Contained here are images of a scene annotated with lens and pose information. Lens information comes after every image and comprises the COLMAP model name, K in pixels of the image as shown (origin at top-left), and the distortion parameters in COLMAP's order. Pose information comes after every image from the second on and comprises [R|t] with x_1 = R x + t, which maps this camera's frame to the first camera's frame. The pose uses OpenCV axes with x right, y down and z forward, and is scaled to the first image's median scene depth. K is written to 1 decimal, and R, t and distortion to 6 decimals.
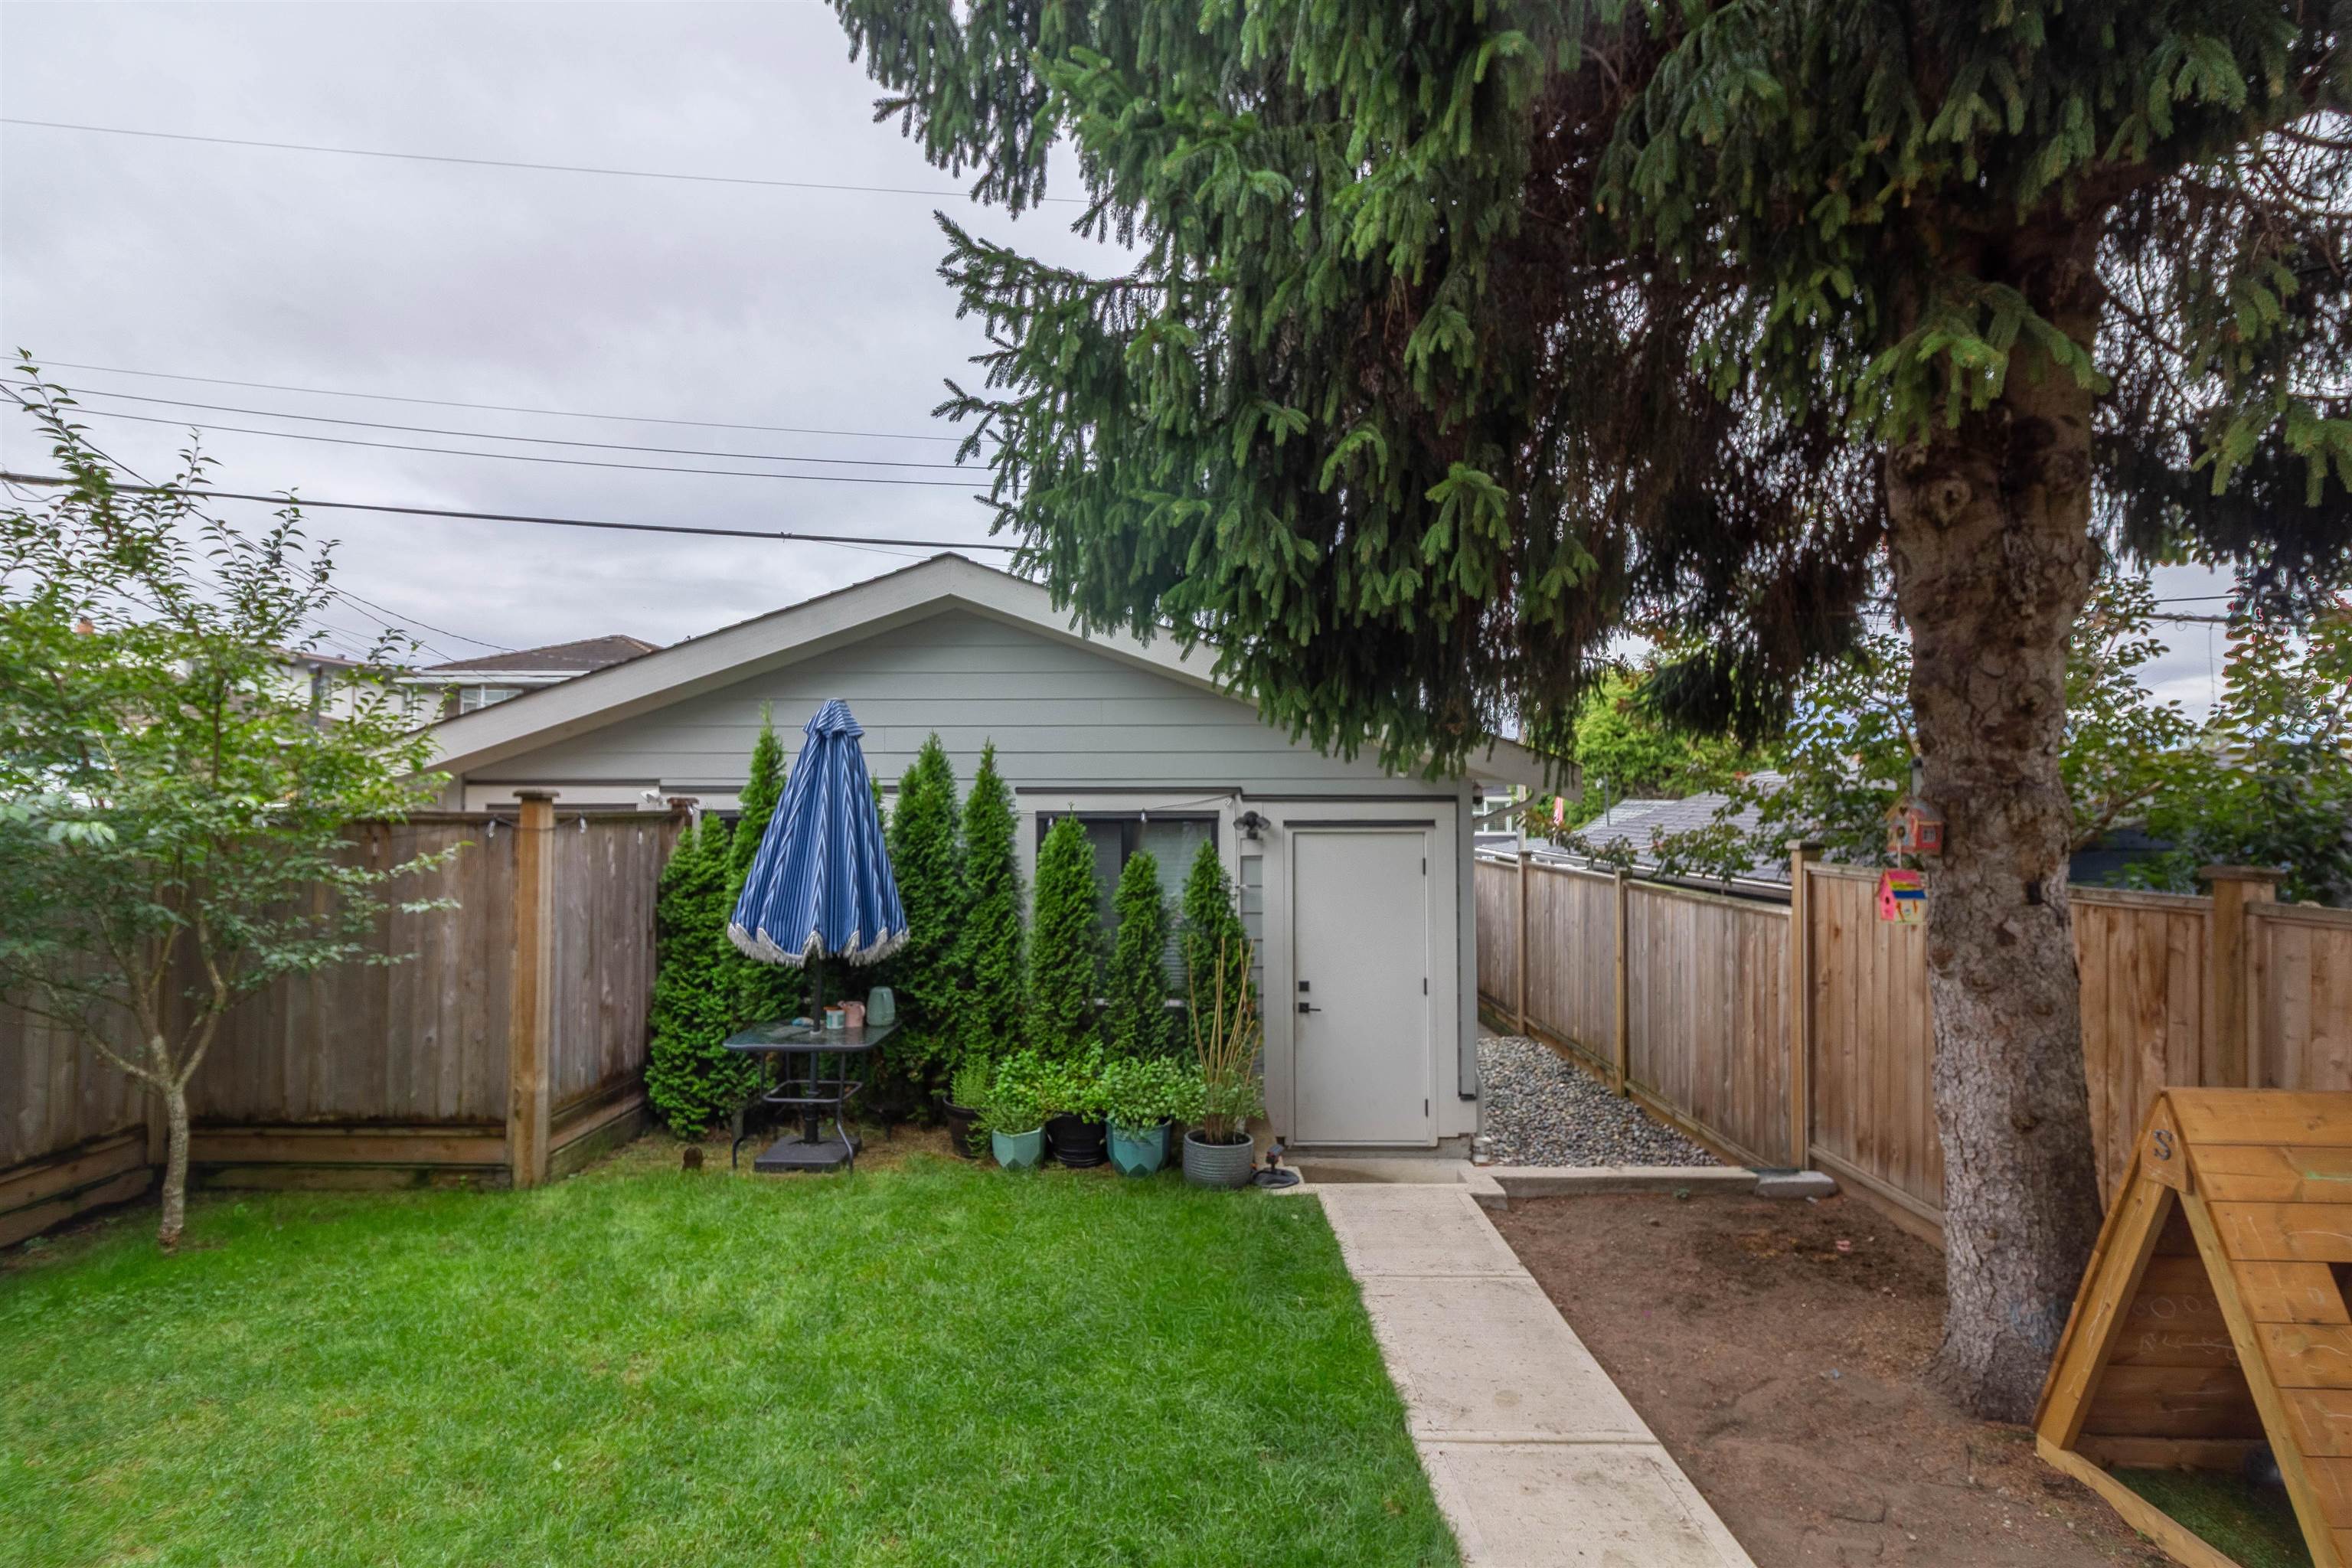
lens RADIAL K [[1120.0, 0, 1177.4], [0, 1120.0, 775.0], [0, 0, 1]] dist [0.013765, -0.000569]
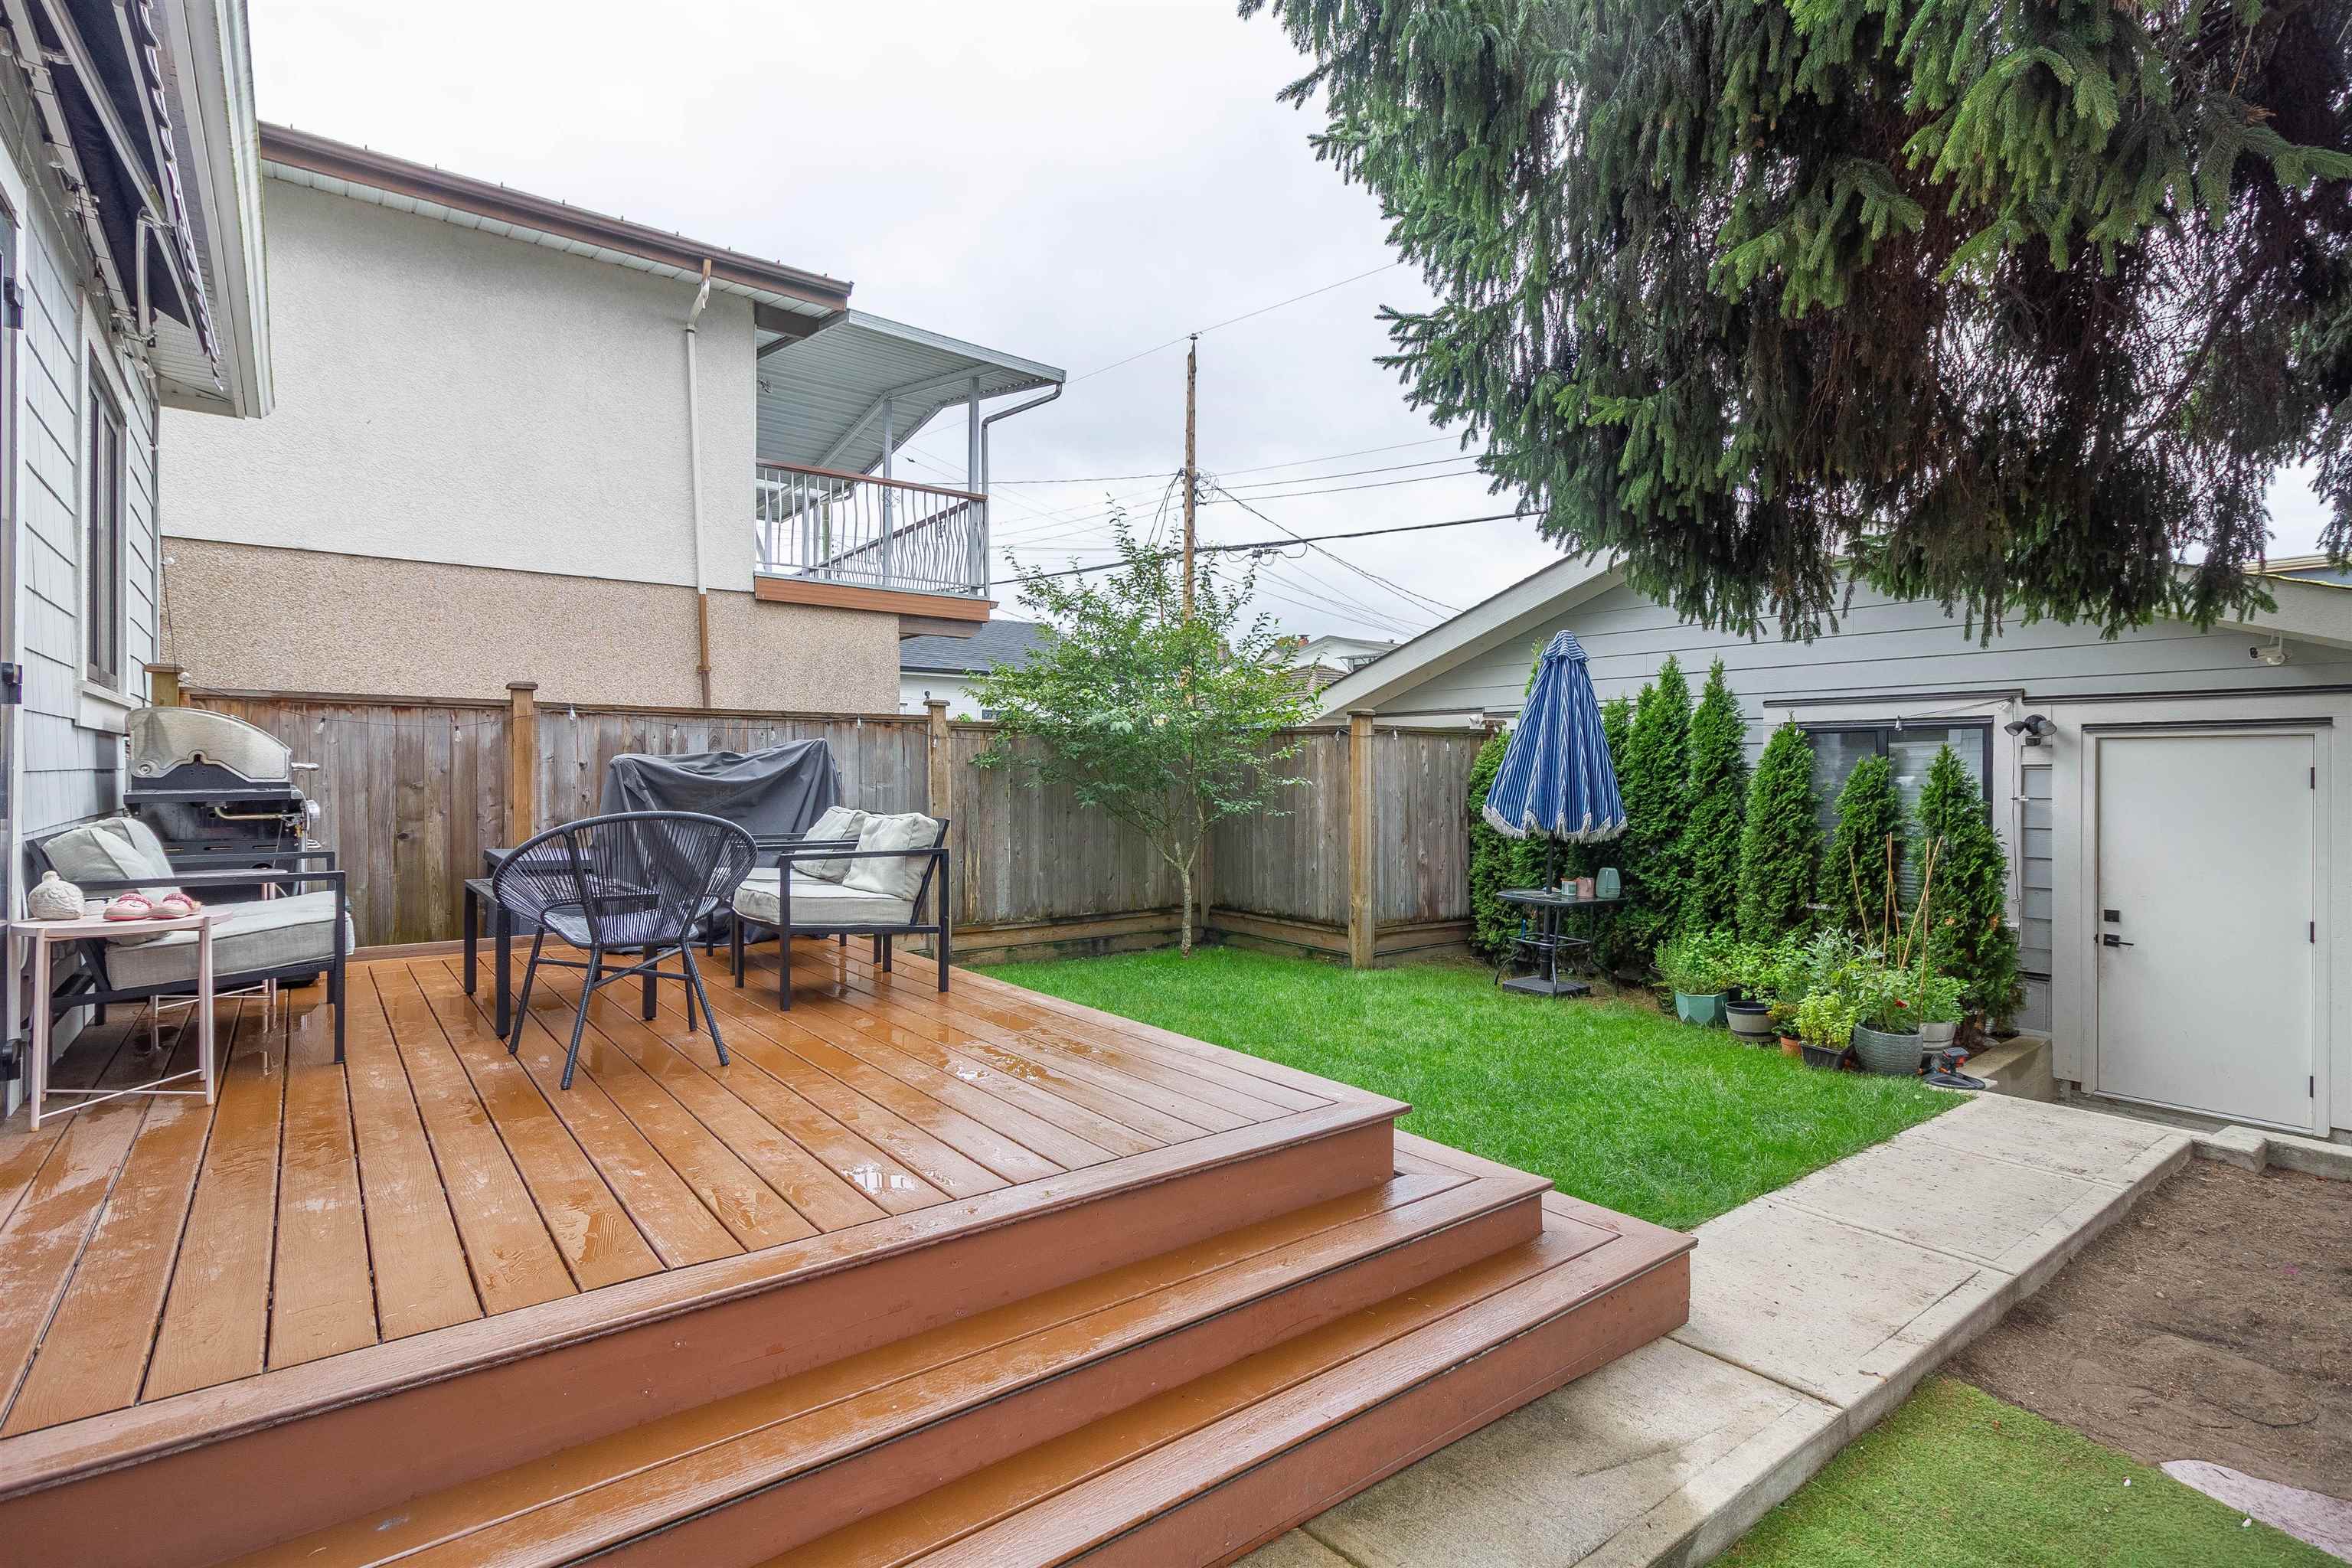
lens RADIAL K [[1172.0, 0, 1234.4], [0, 1172.0, 779.4], [0, 0, 1]] dist [0.002423, 0.000437]
pose [[0.637212, -0.000488, -0.770688, 0.459420], [0.019790, 0.999680, 0.015729, 0.068029], [0.770435, -0.025274, 0.637018, -0.112806]]
